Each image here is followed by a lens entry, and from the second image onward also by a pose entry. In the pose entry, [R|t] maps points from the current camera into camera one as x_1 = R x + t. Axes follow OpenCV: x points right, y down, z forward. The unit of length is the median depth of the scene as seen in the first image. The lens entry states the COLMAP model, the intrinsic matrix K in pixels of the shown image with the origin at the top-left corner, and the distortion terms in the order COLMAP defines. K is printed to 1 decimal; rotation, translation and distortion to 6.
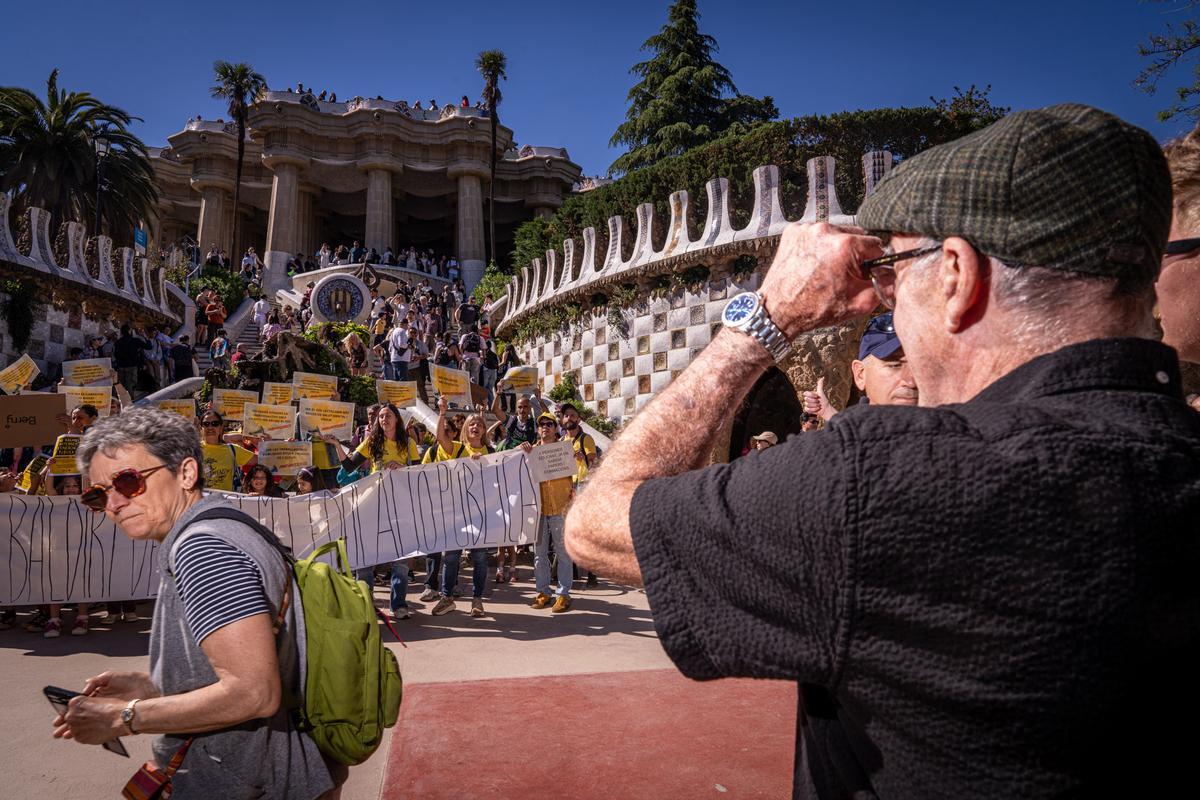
lens RADIAL K [[809.1, 0, 601.7], [0, 809.1, 398.0], [0, 0, 1]] dist [-0.004530, 0.005158]
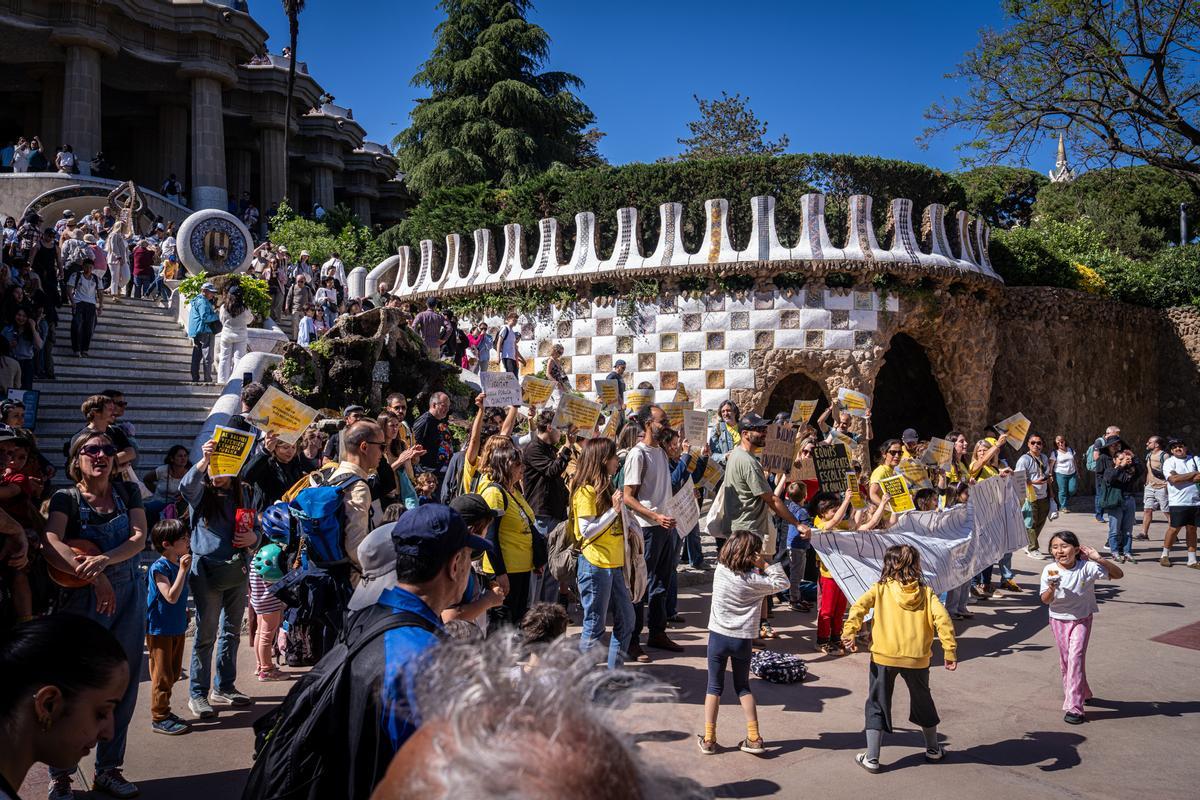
lens RADIAL K [[907.8, 0, 605.0], [0, 907.8, 398.7], [0, 0, 1]] dist [0.003103, 0.004380]
pose [[0.873542, 0.034336, 0.485536, -0.525253], [-0.056356, 0.997935, 0.030820, -0.022823], [-0.483475, -0.054286, 0.873673, 0.027212]]
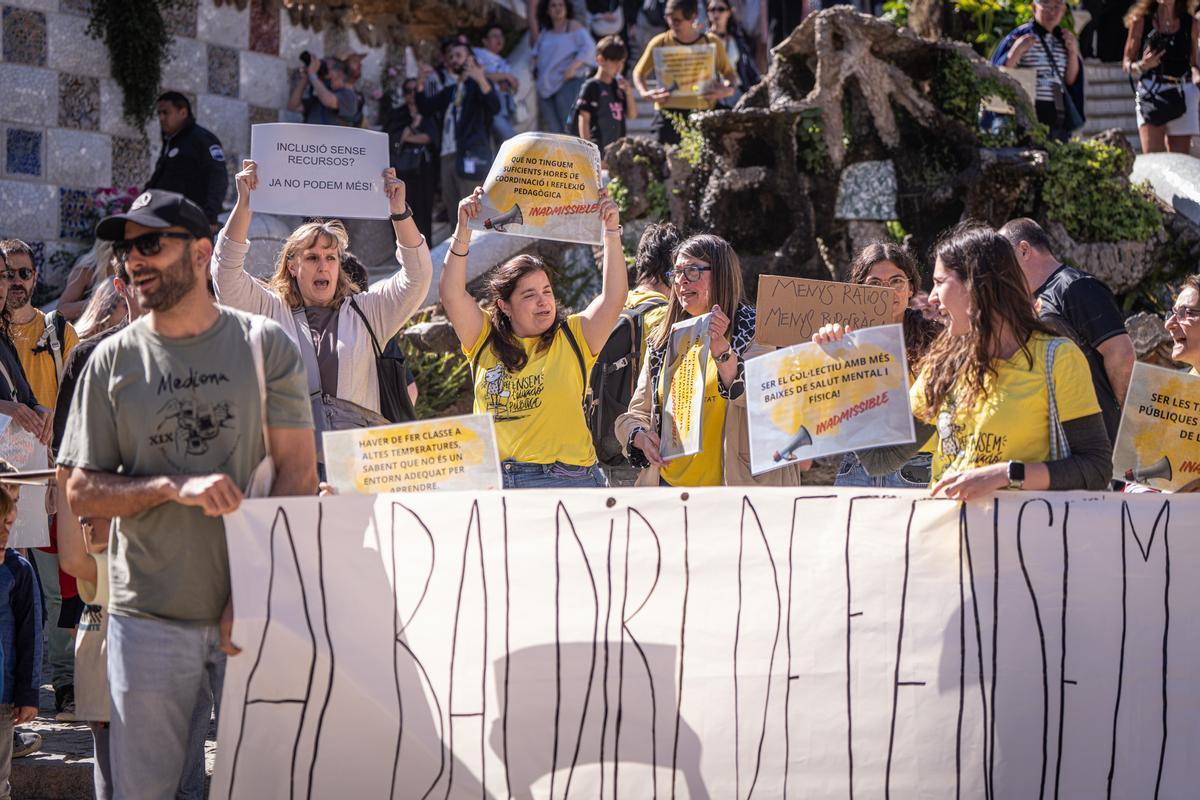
lens RADIAL K [[2452.9, 0, 600.0], [0, 2452.9, 400.0], [0, 0, 1]] dist [-0.032641, -0.051364]
pose [[0.900775, -0.006825, -0.434232, -0.053826], [0.038231, 0.997241, 0.063631, 0.002994], [0.432600, -0.073918, 0.898551, 0.086152]]
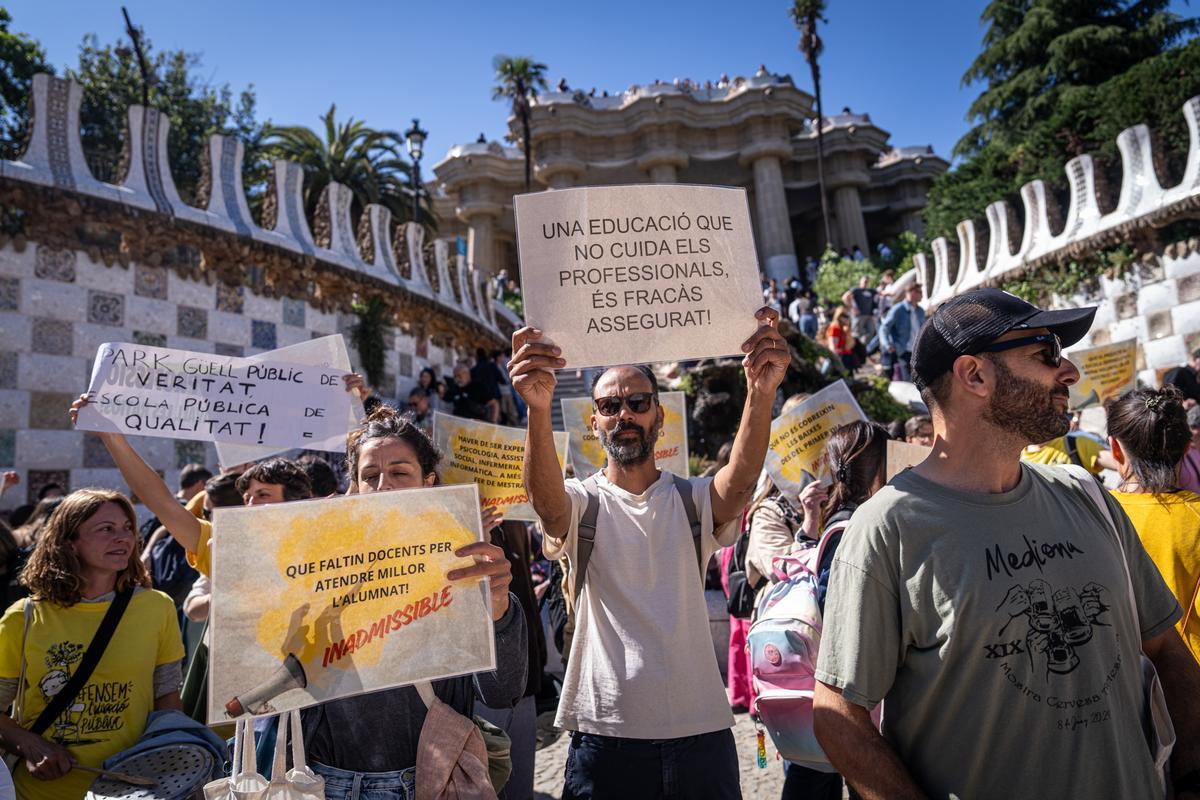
lens RADIAL K [[846.3, 0, 607.0], [0, 846.3, 396.5], [0, 0, 1]] dist [-0.001397, 0.003400]
pose [[0.966162, -0.085503, -0.243354, -0.280058], [0.075744, 0.995913, -0.049199, 0.004675], [0.246566, 0.029102, 0.968689, 0.252185]]
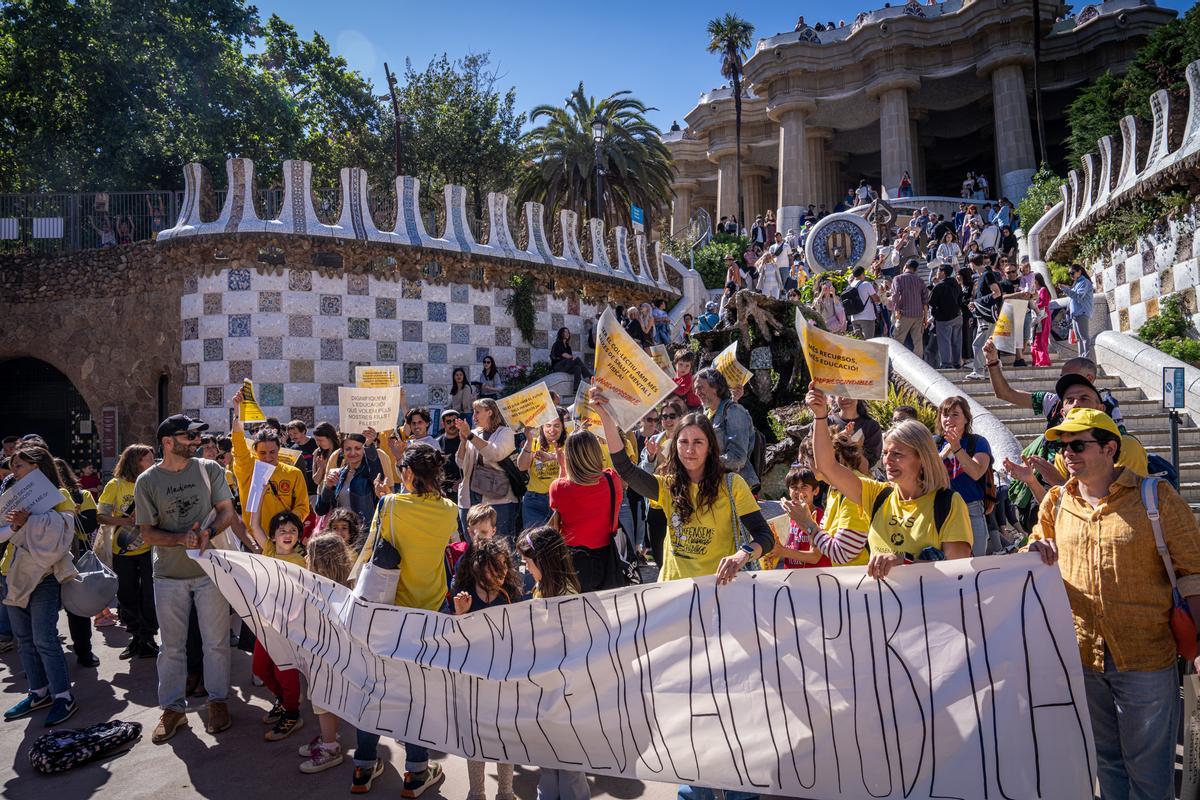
lens RADIAL K [[809.1, 0, 601.7], [0, 809.1, 398.0], [0, 0, 1]] dist [-0.004530, 0.005158]
pose [[0.787288, -0.049303, -0.614611, -0.006364], [0.084281, 0.996047, 0.028059, -0.007305], [0.610798, -0.073891, 0.788331, 0.209045]]
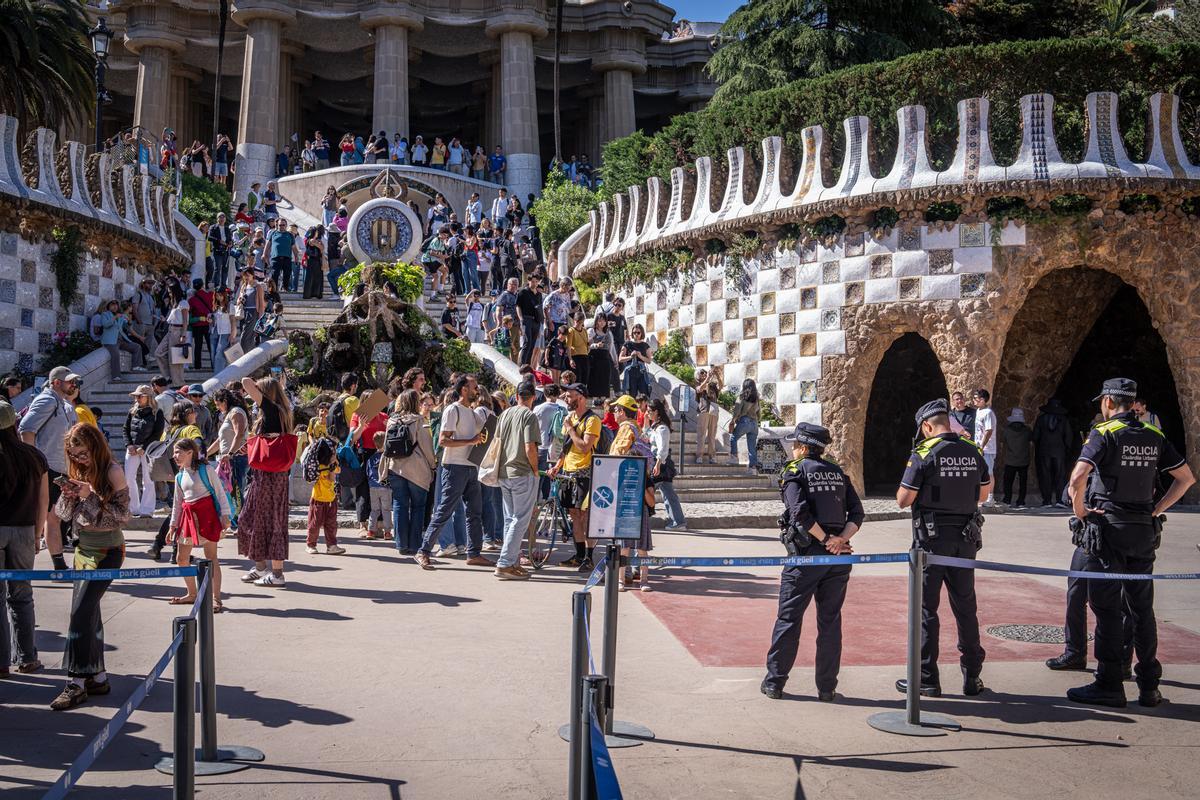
lens RADIAL K [[1372.9, 0, 601.3], [0, 1372.9, 412.9], [0, 0, 1]] dist [0.004458, 0.036574]
pose [[0.998180, 0.010551, -0.059367, -0.034500], [-0.007110, 0.998299, 0.057861, -0.029545], [0.059876, -0.057333, 0.996558, -0.435132]]
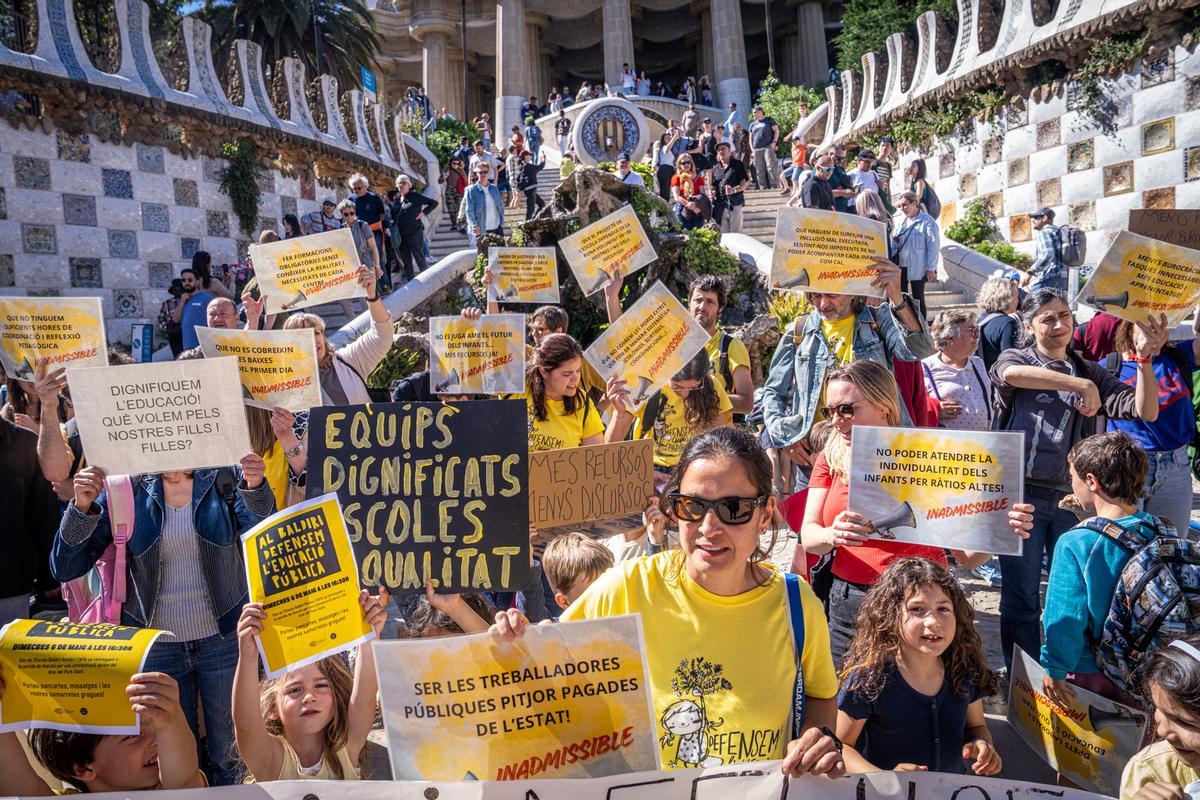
lens RADIAL K [[809.1, 0, 601.7], [0, 809.1, 398.0], [0, 0, 1]] dist [-0.004530, 0.005158]
pose [[0.964071, -0.027009, -0.264267, -0.169935], [0.074461, 0.982413, 0.171234, -0.009243], [0.254994, -0.184760, 0.949127, 0.282285]]
